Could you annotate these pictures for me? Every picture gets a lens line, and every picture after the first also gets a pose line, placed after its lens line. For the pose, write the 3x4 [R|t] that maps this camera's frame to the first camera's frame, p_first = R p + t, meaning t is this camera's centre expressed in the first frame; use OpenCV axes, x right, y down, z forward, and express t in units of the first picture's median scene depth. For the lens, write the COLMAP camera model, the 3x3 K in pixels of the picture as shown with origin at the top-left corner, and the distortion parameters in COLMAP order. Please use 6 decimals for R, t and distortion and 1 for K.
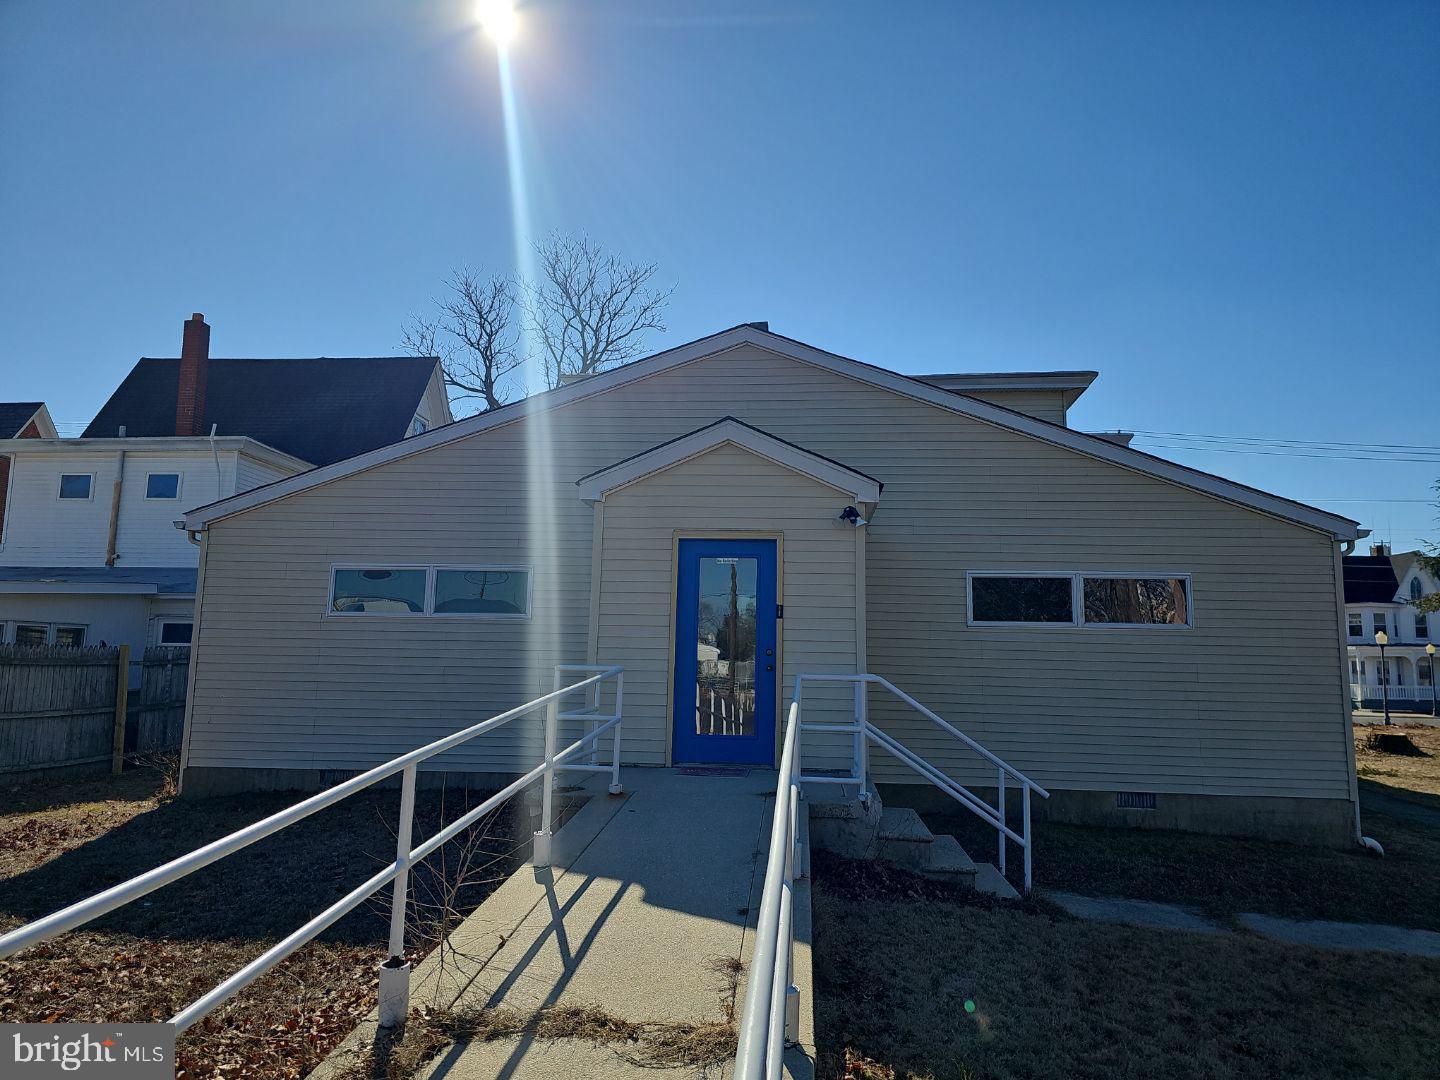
lens RADIAL K [[919.3, 0, 720.0], [0, 919.3, 506.4], [0, 0, 1]] dist [0.052846, -0.001971]
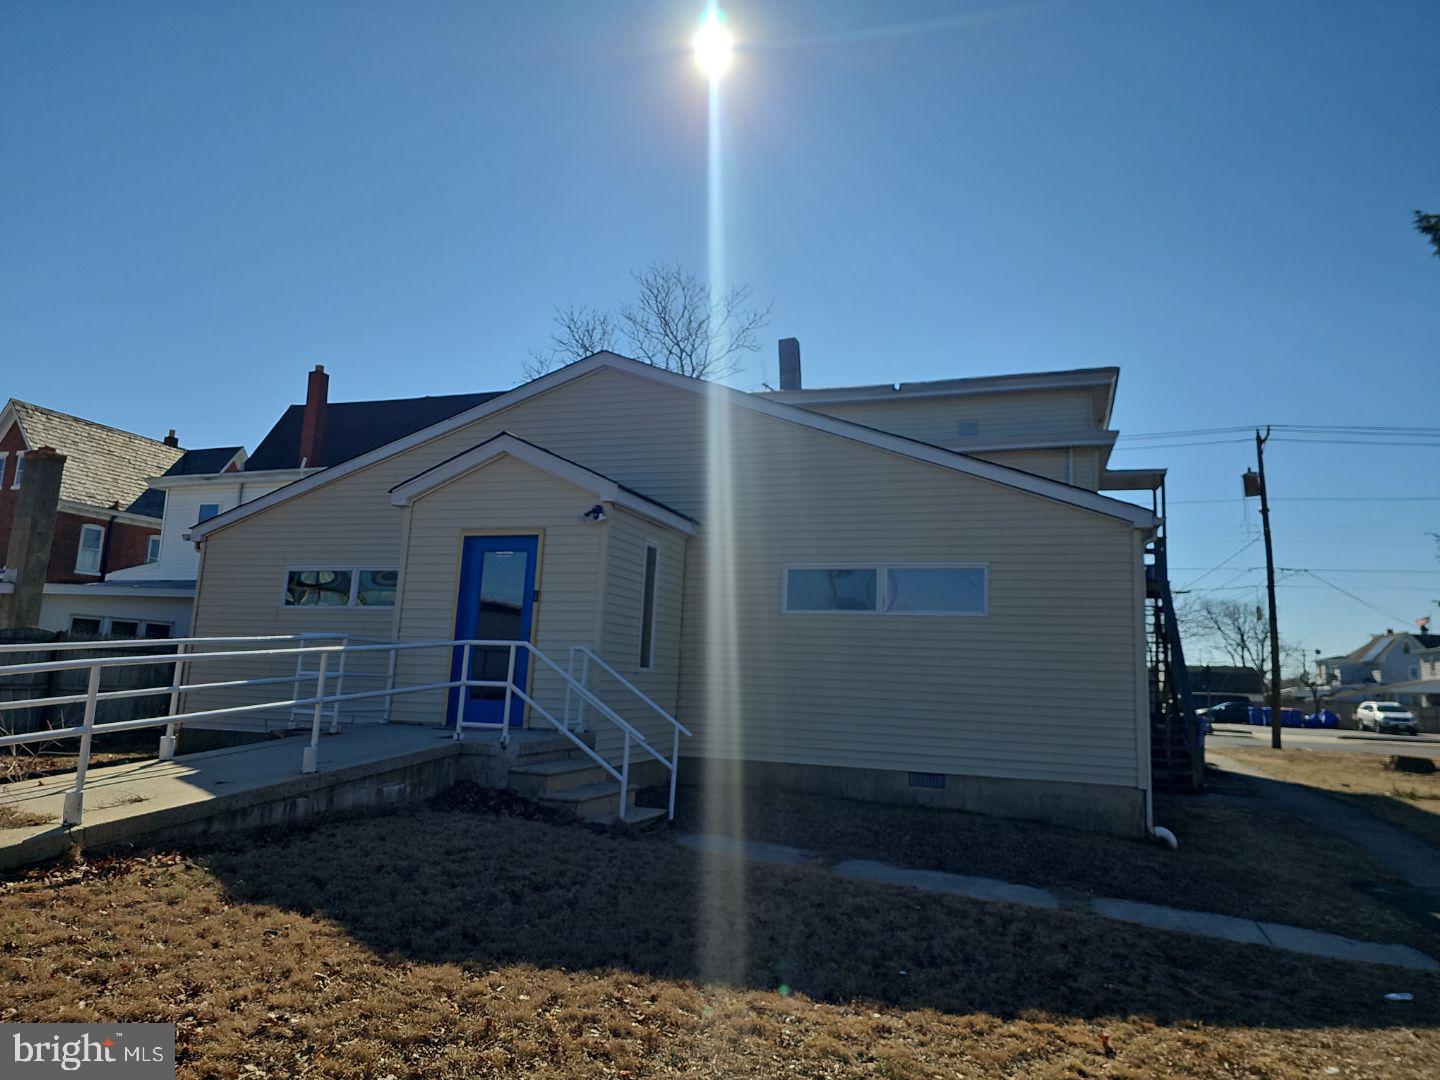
lens RADIAL K [[942.1, 0, 720.0], [0, 942.1, 540.0], [0, 0, 1]] dist [0.085113, 0.000510]
pose [[0.968428, -0.017823, -0.248654, 0.496494], [0.020075, 0.999777, 0.006526, 0.033303], [0.248482, -0.011312, 0.968570, -0.090742]]
